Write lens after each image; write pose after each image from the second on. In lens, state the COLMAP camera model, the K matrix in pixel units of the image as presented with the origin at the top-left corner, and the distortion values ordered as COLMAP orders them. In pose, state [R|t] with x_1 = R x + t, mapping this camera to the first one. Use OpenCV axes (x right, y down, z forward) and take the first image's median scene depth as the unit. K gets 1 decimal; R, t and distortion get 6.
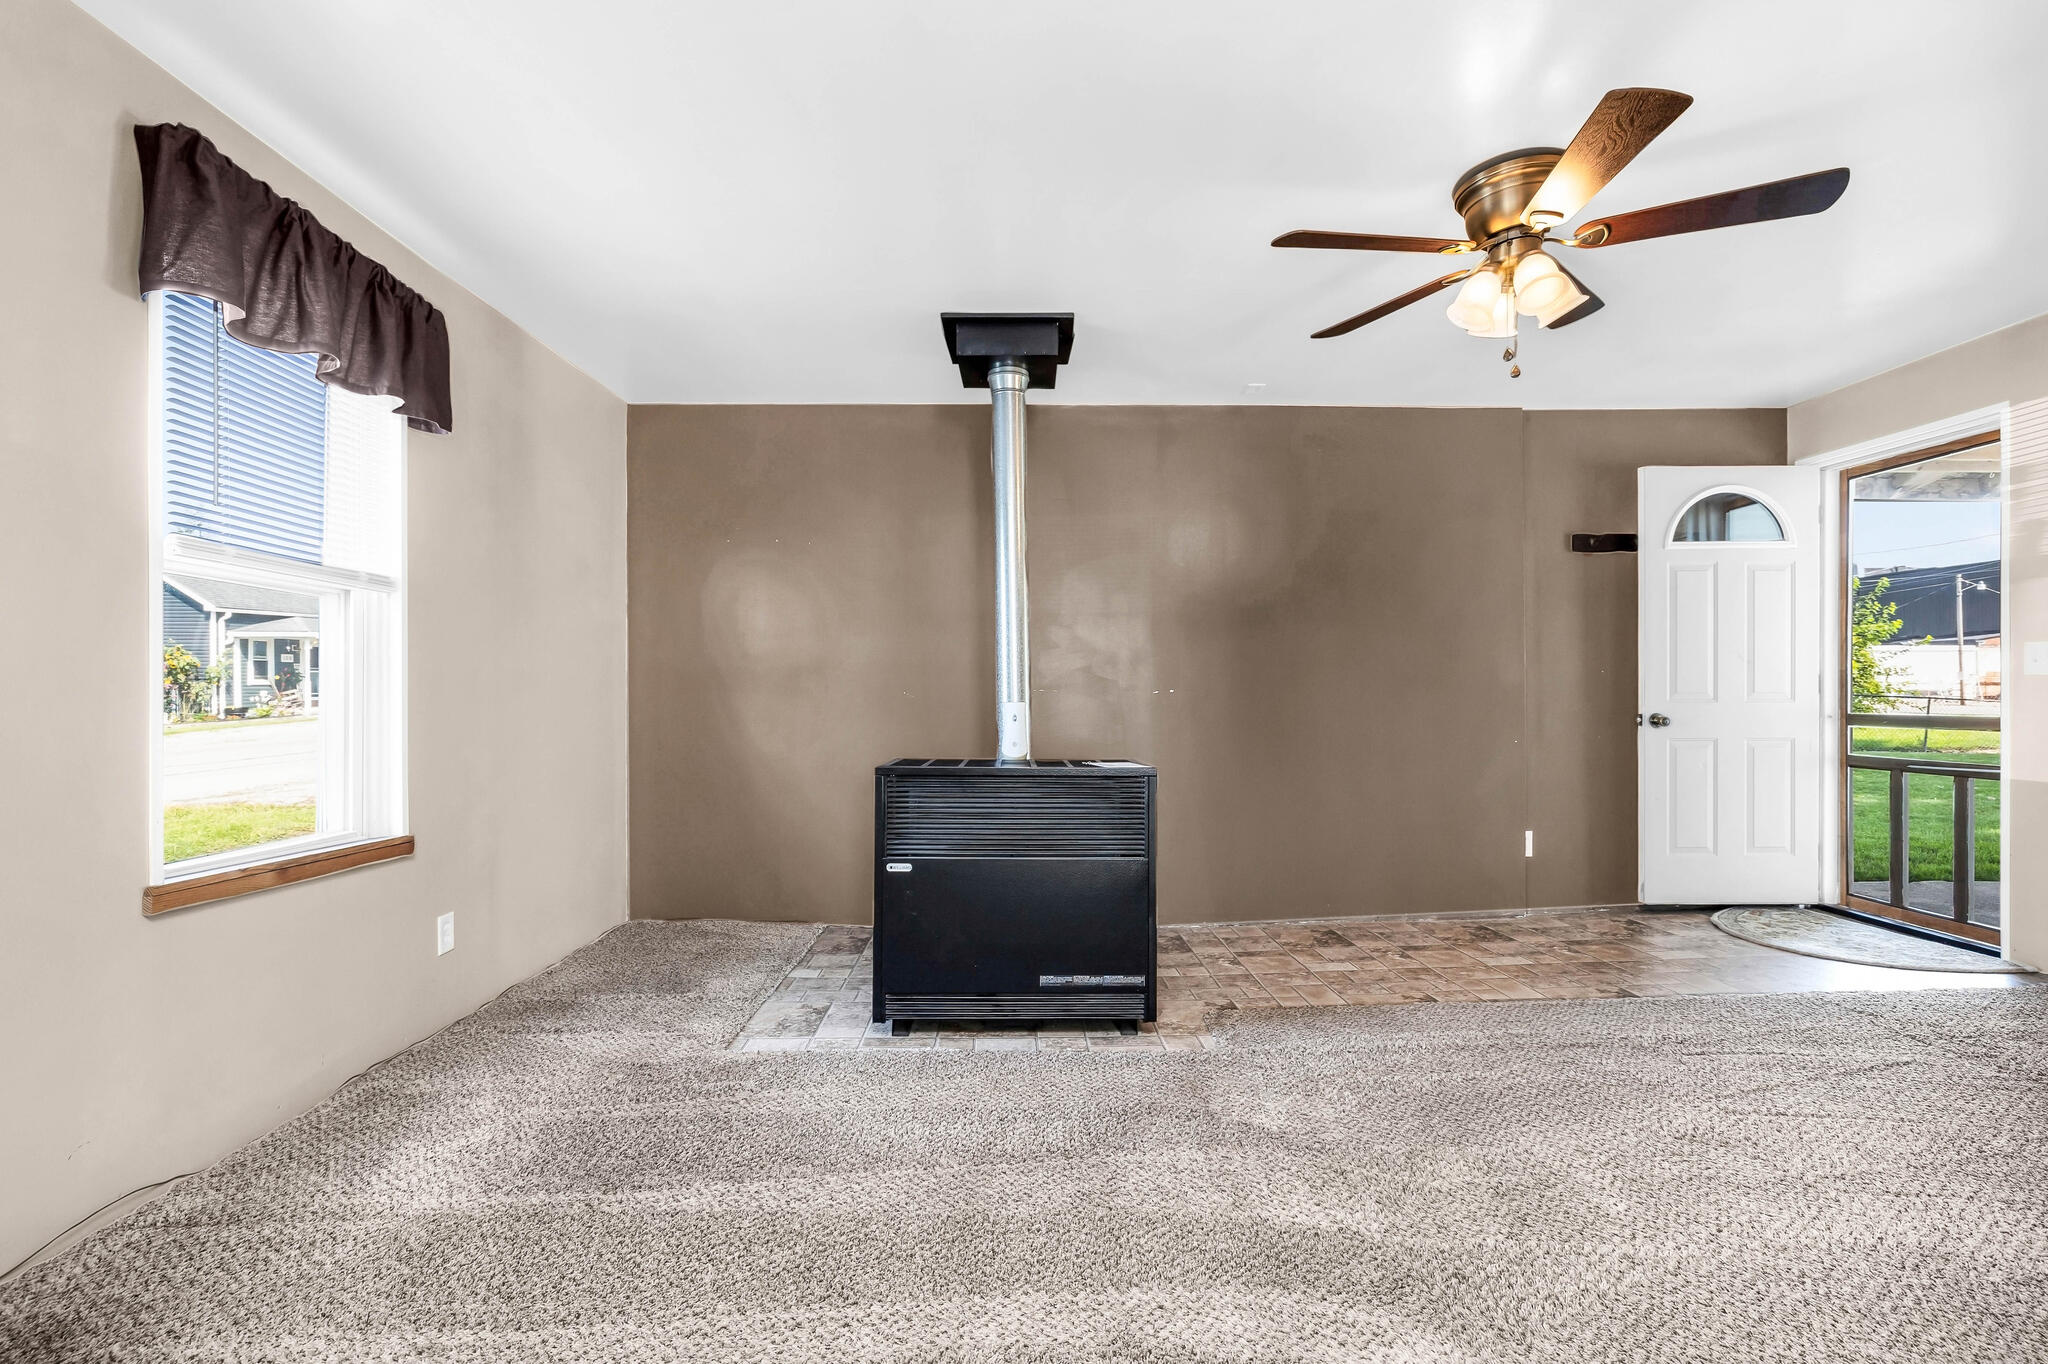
lens RADIAL K [[896.8, 0, 1000.0], [0, 896.8, 689.4], [0, 0, 1]] dist [-0.001135, -0.000063]
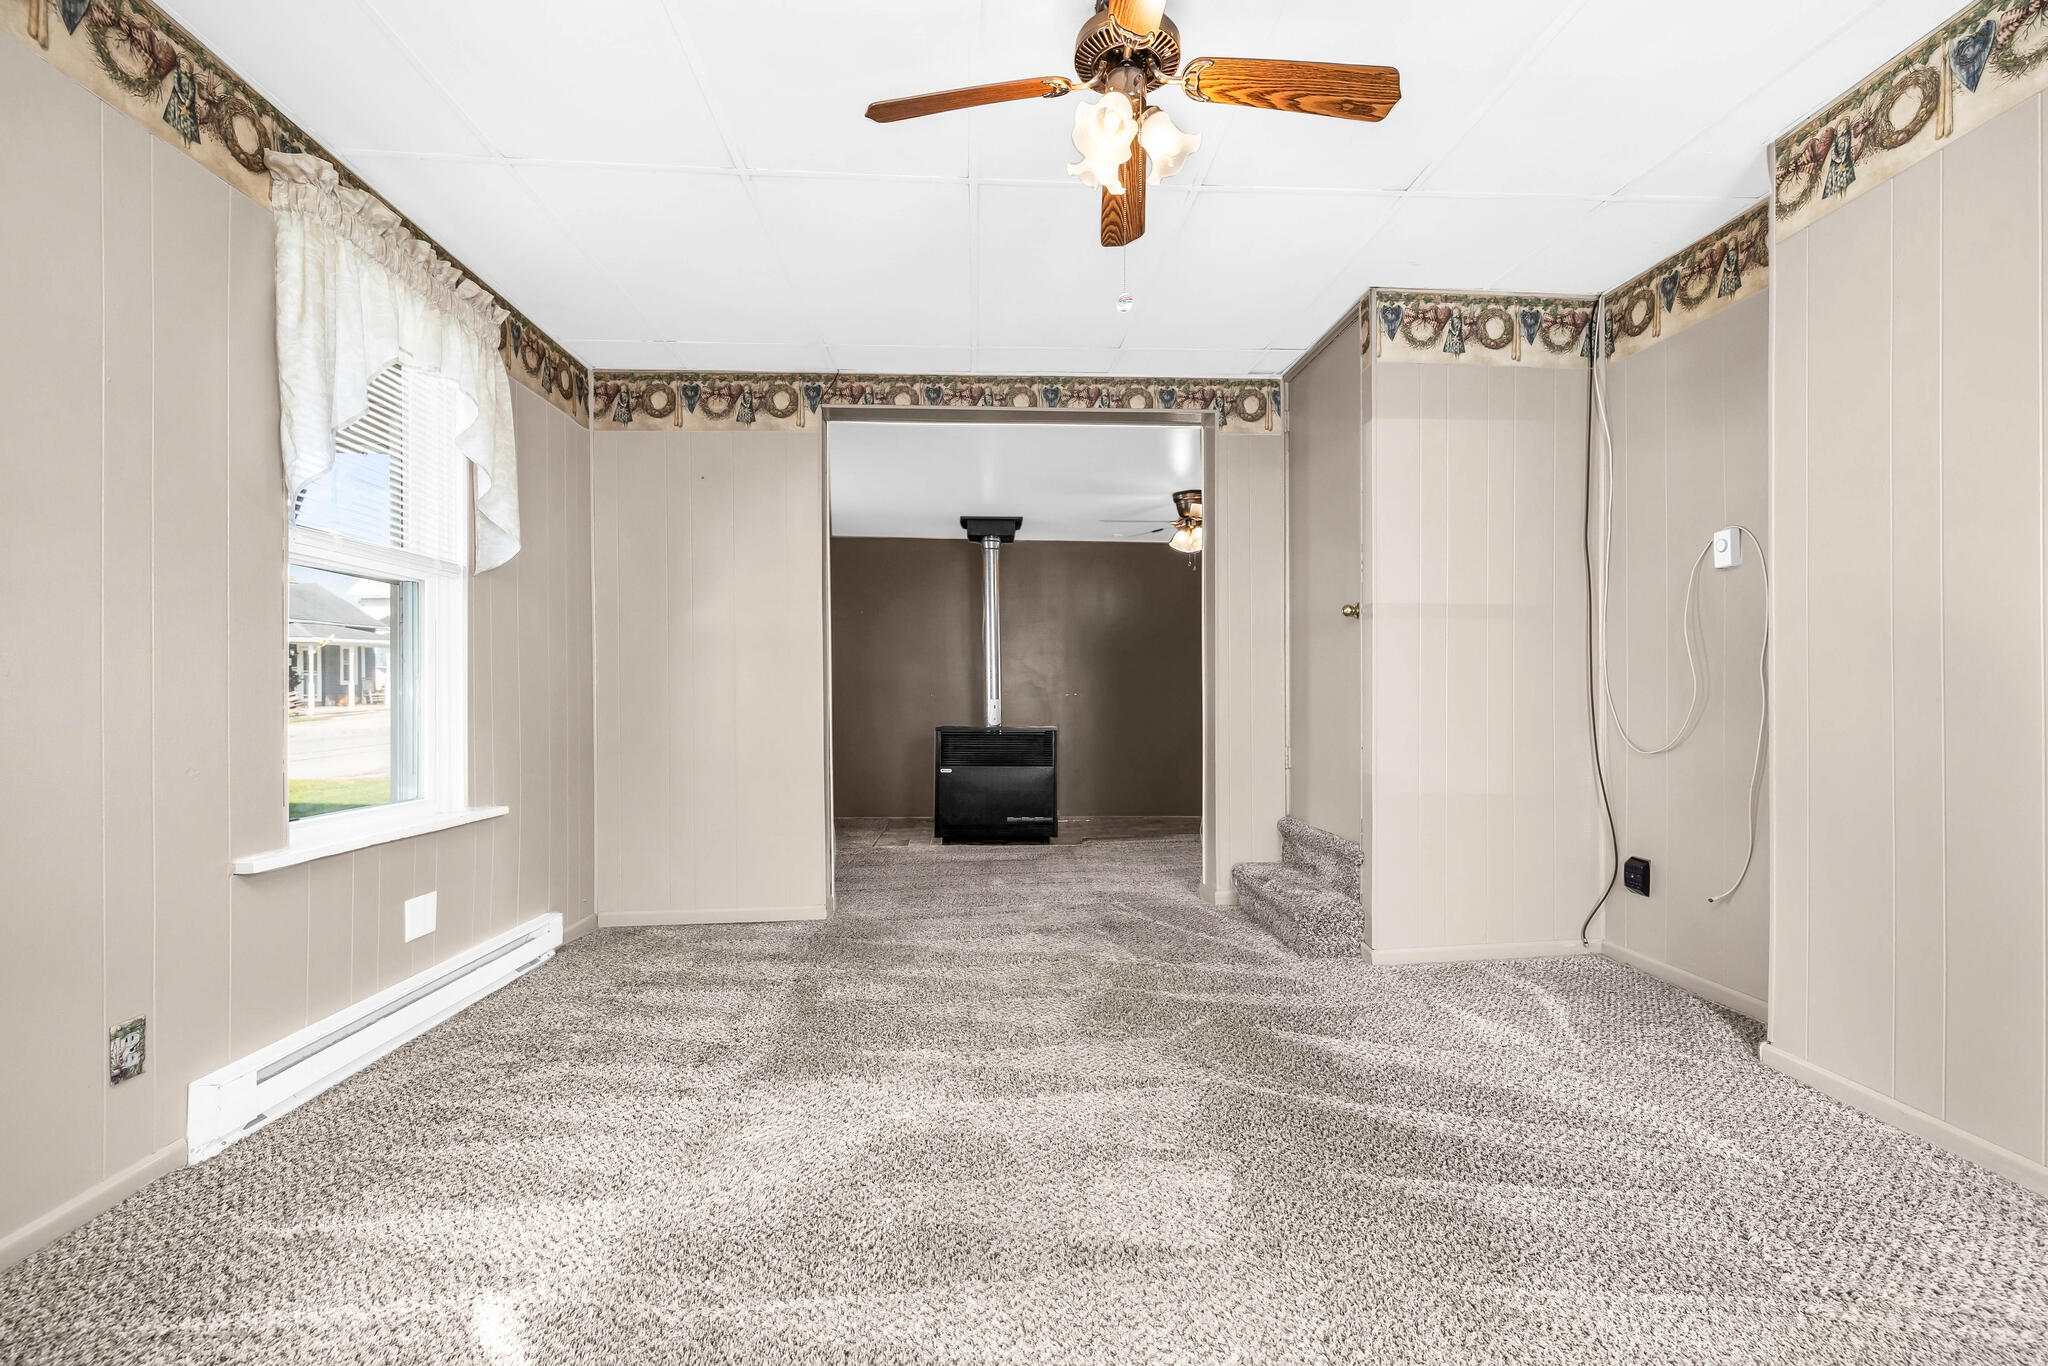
lens RADIAL K [[874.4, 0, 1032.3], [0, 874.4, 695.2], [0, 0, 1]] dist [-0.001147, -0.000454]
pose [[0.995974, 0.003821, 0.089562, -0.076103], [-0.004059, 0.999989, 0.002479, -0.001067], [-0.089551, -0.002833, 0.995978, -1.017528]]
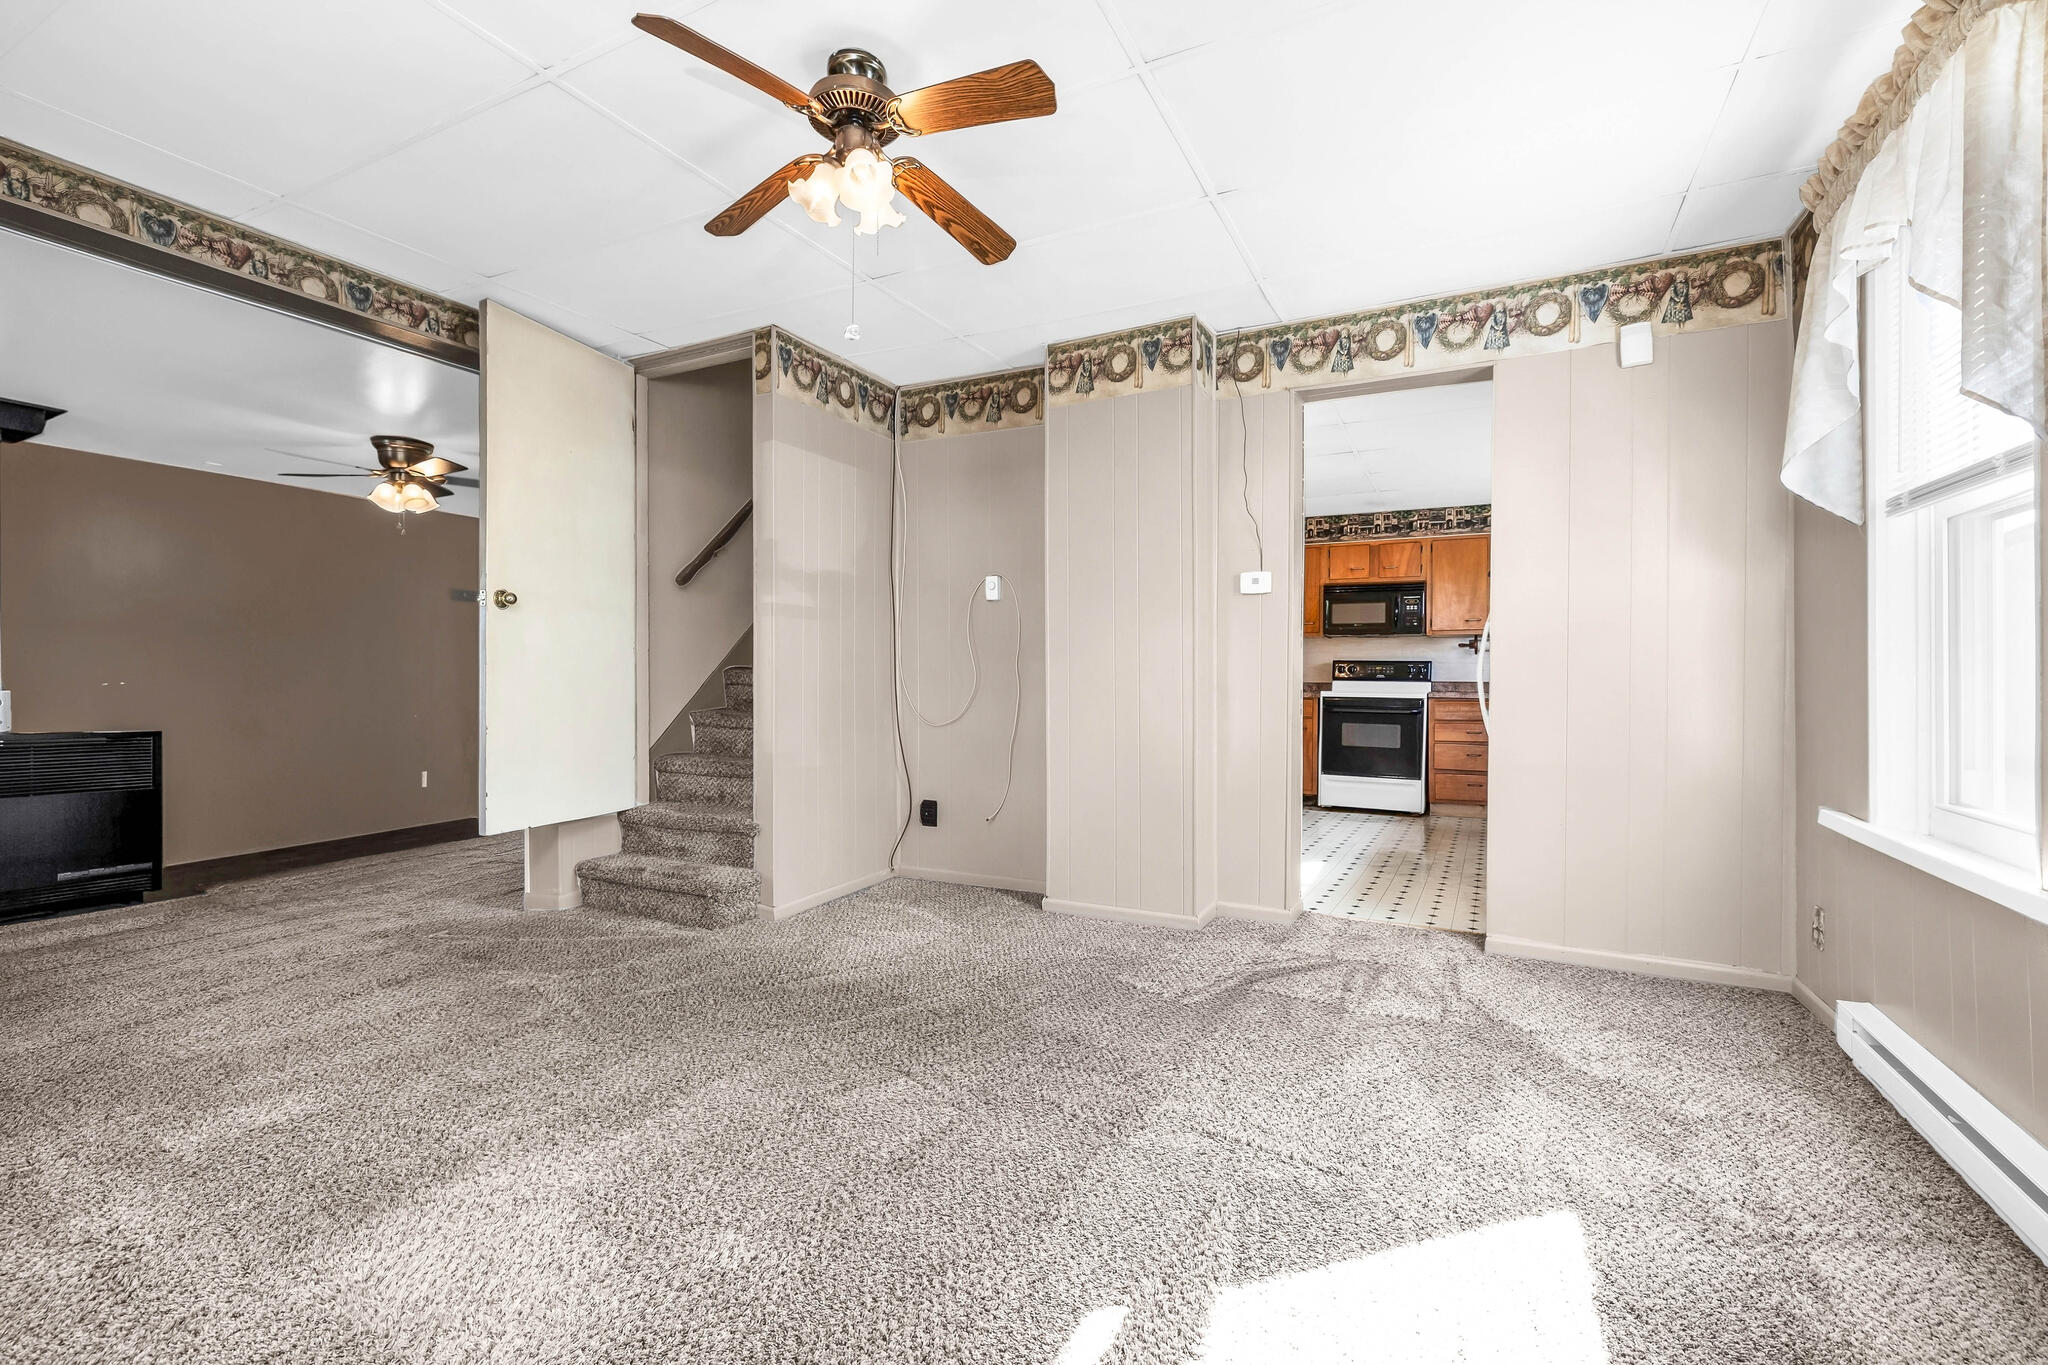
lens RADIAL K [[876.7, 0, 1024.0], [0, 876.7, 682.5], [0, 0, 1]] dist [-0.002015, 0.000109]
pose [[0.455532, 0.008283, 0.890181, -0.421878], [-0.004279, 0.999966, -0.007115, 0.004720], [-0.890209, -0.000568, 0.455552, -0.882856]]
